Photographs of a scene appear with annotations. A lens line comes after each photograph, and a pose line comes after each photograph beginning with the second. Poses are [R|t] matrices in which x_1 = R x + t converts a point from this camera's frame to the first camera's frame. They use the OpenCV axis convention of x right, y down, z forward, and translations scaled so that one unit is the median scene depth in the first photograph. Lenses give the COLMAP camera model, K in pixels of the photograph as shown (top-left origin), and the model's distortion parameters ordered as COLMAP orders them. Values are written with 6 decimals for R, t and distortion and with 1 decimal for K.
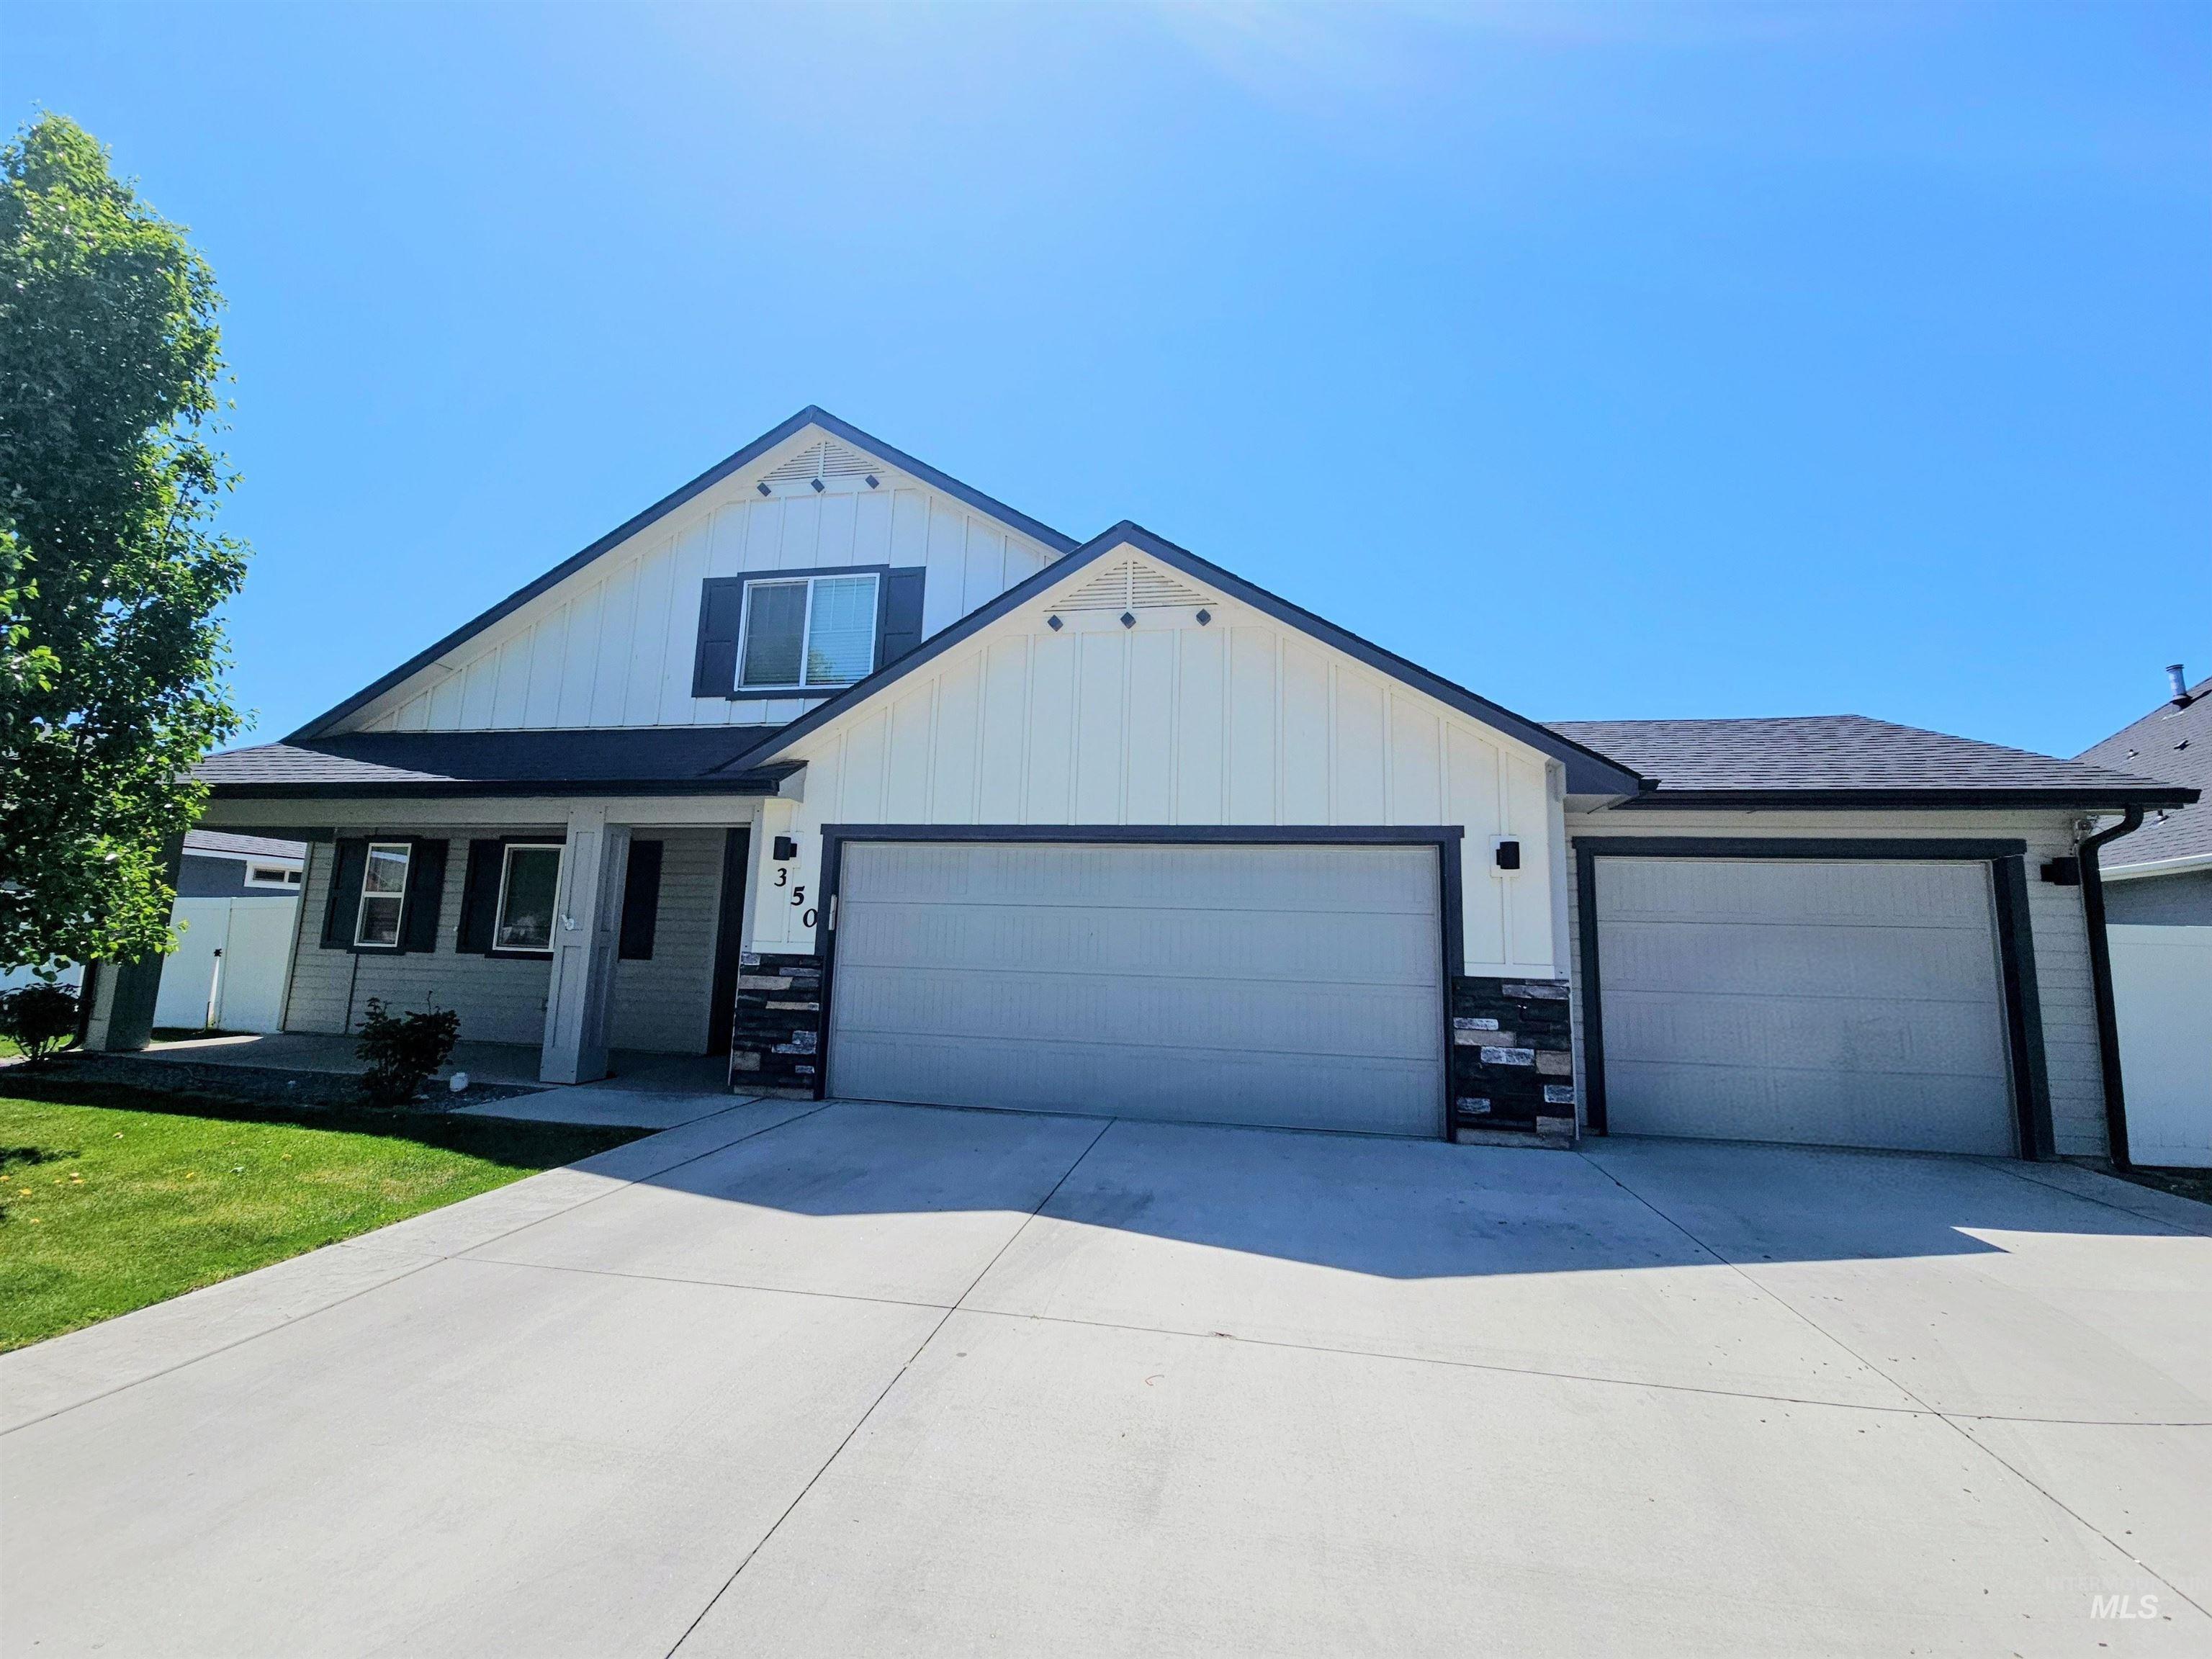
lens RADIAL K [[896.3, 0, 1106.0], [0, 896.3, 829.5], [0, 0, 1]] dist [-0.000801, -0.000224]
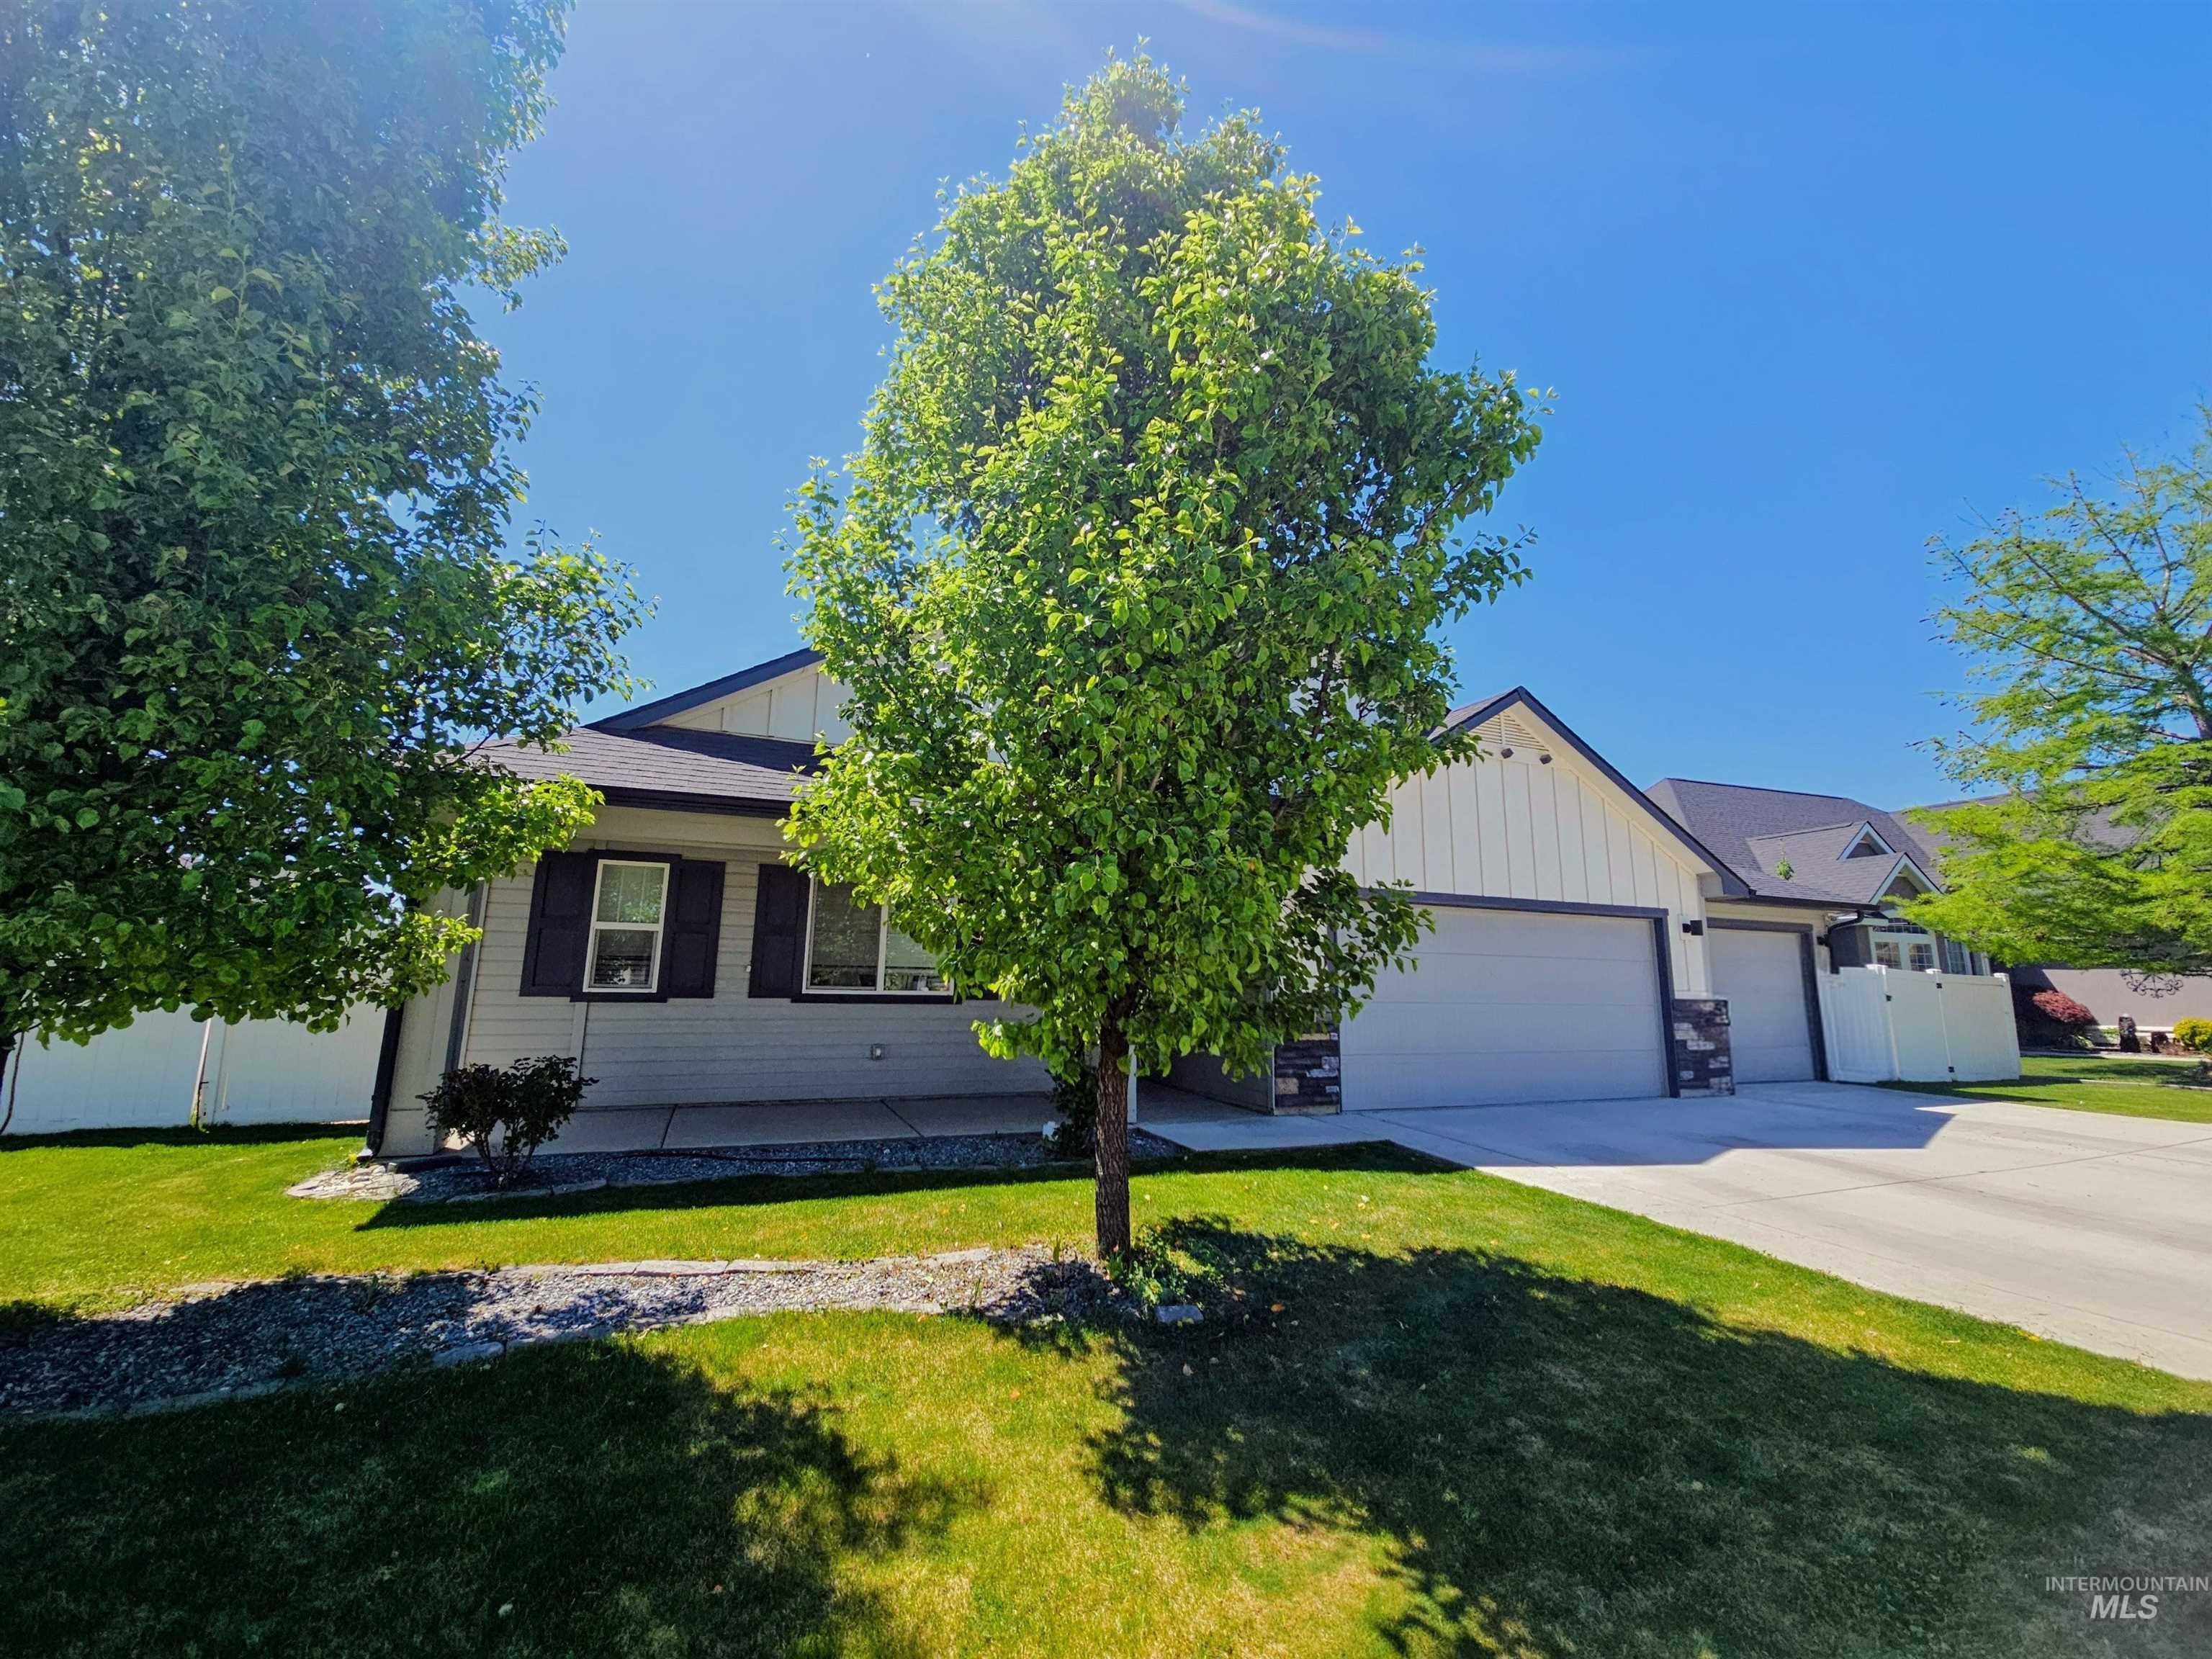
lens RADIAL K [[873.1, 0, 1106.0], [0, 873.1, 829.5], [0, 0, 1]] dist [-0.000962, -0.000099]
pose [[0.841226, 0.078159, 0.535004, -1.214315], [-0.066086, 0.996941, -0.041732, -0.012674], [-0.536629, -0.000250, 0.843818, 0.160881]]
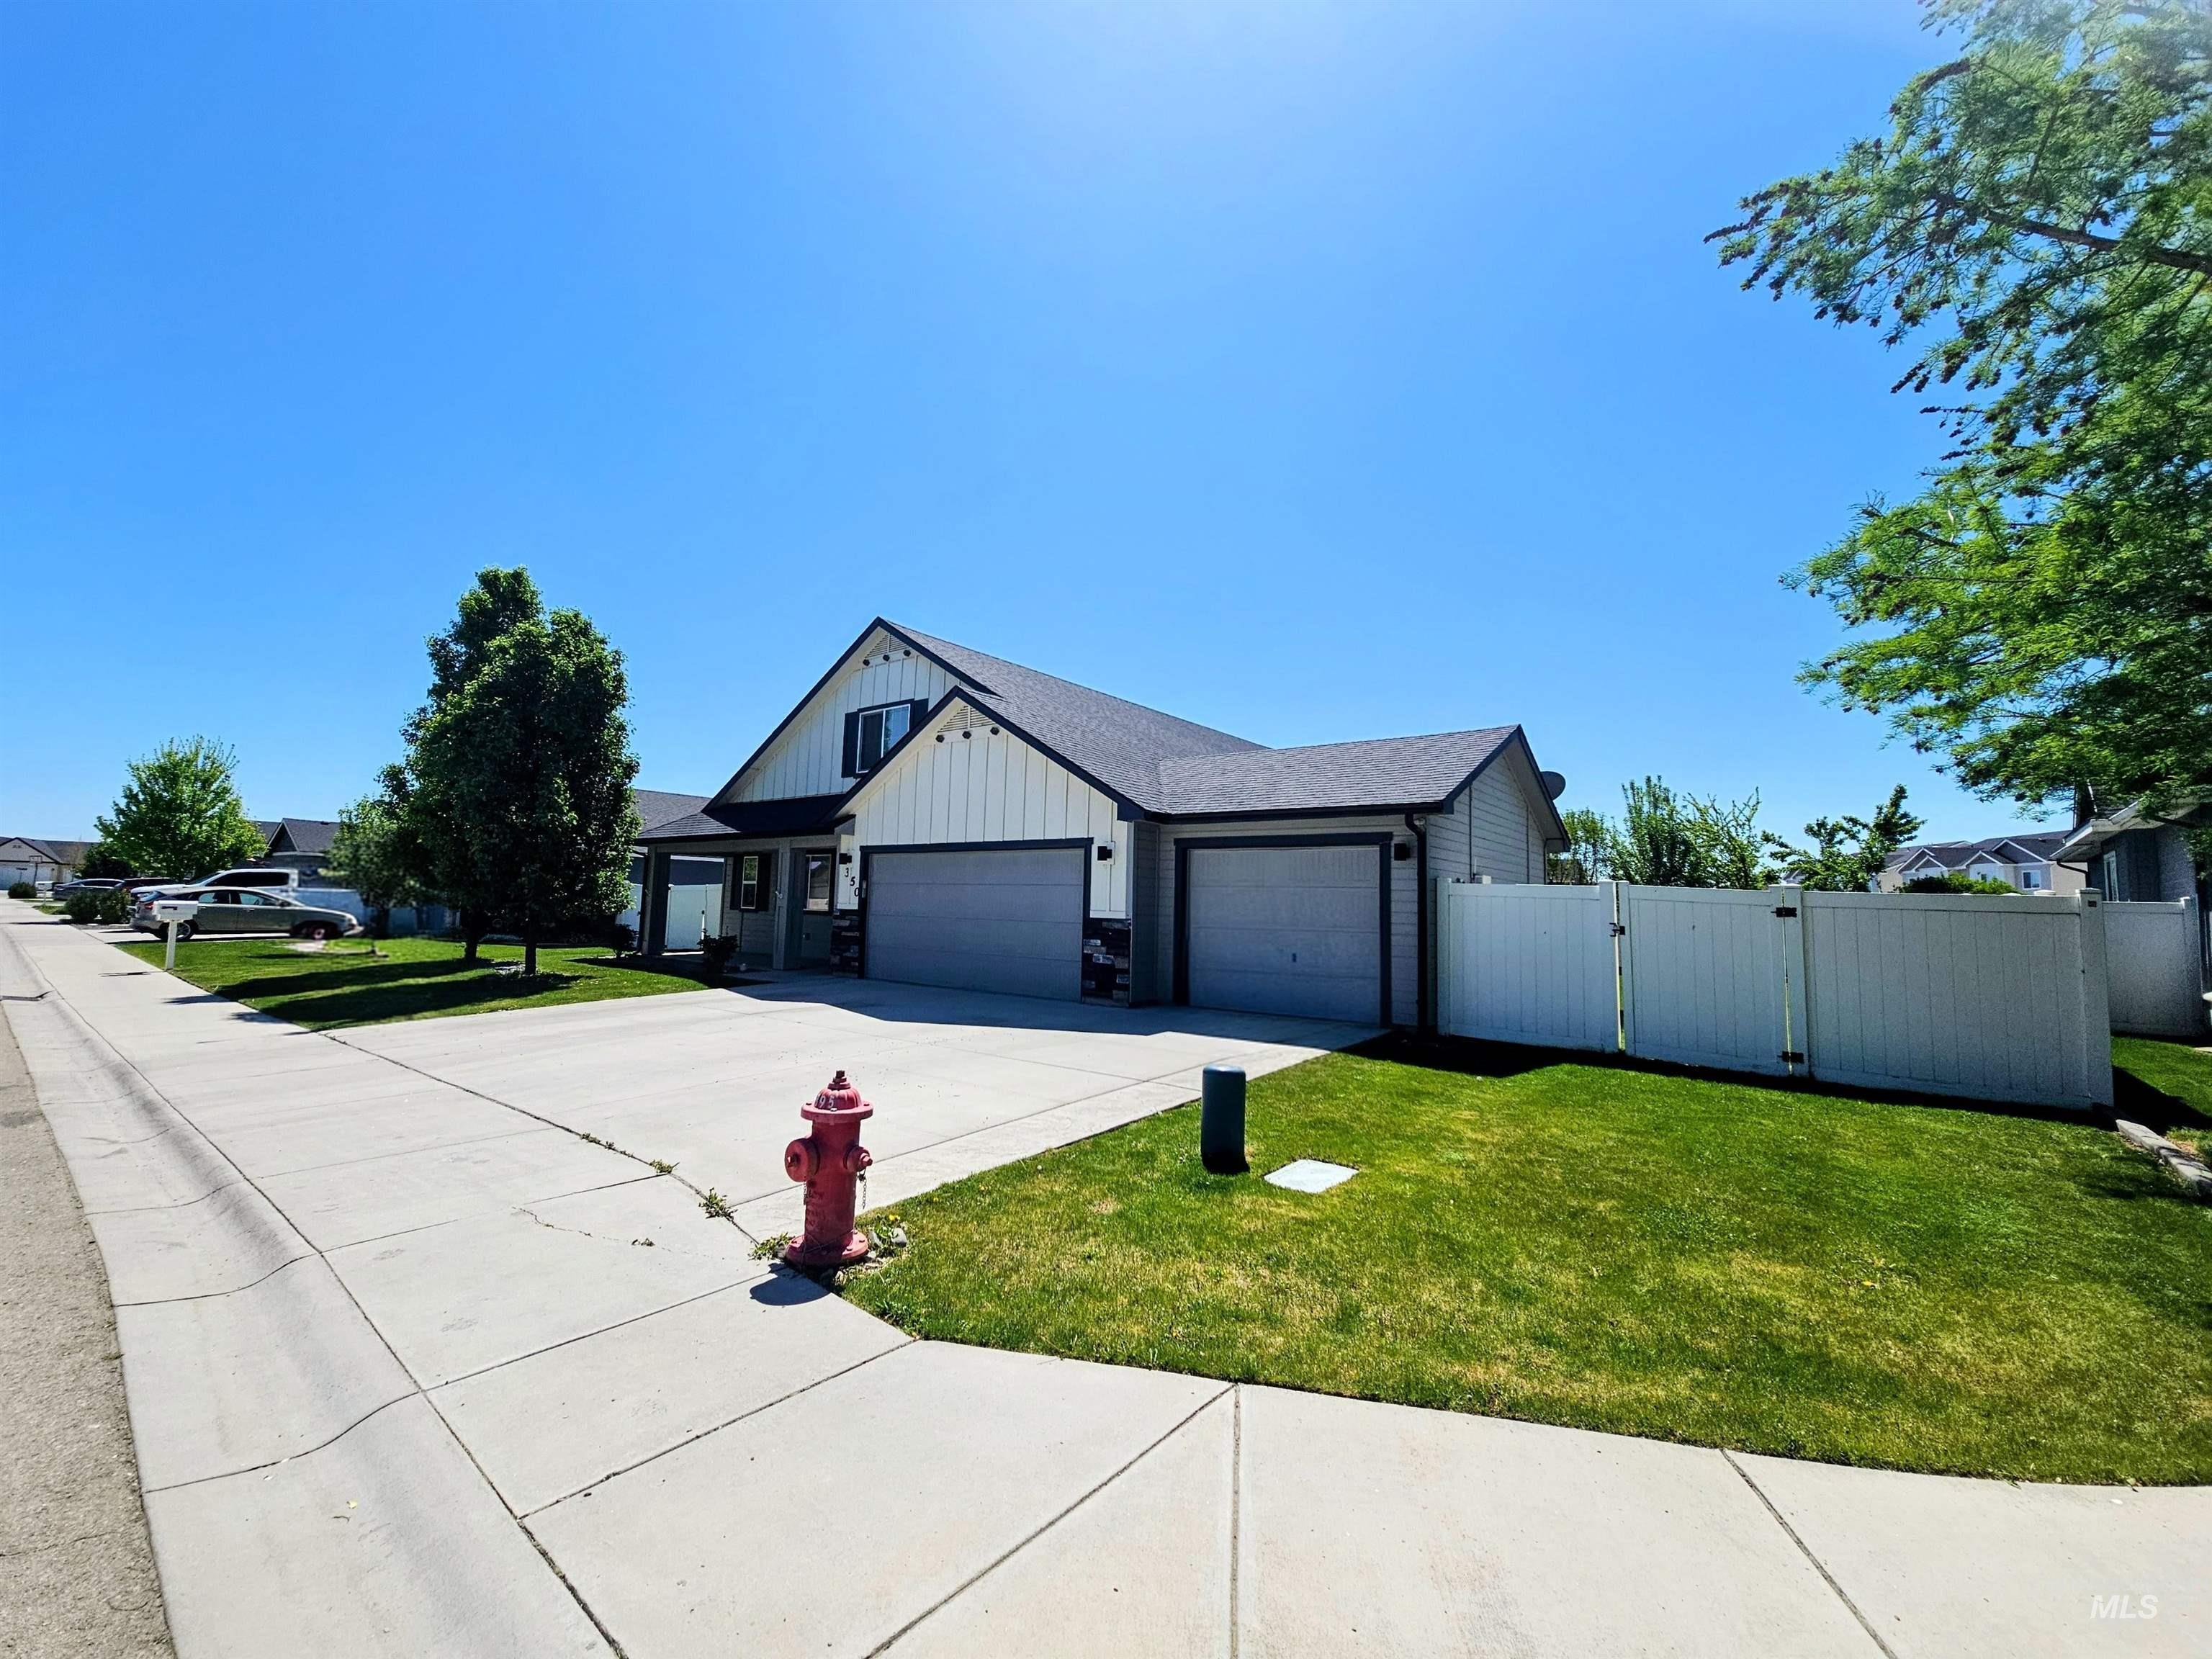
lens RADIAL K [[892.6, 0, 1106.0], [0, 892.6, 829.5], [0, 0, 1]] dist [0.001070, 0.000007]
pose [[0.891464, -0.046982, -0.450650, 1.112130], [0.062741, 0.997828, 0.020085, -0.049317], [0.448728, -0.046179, 0.892475, -0.567252]]
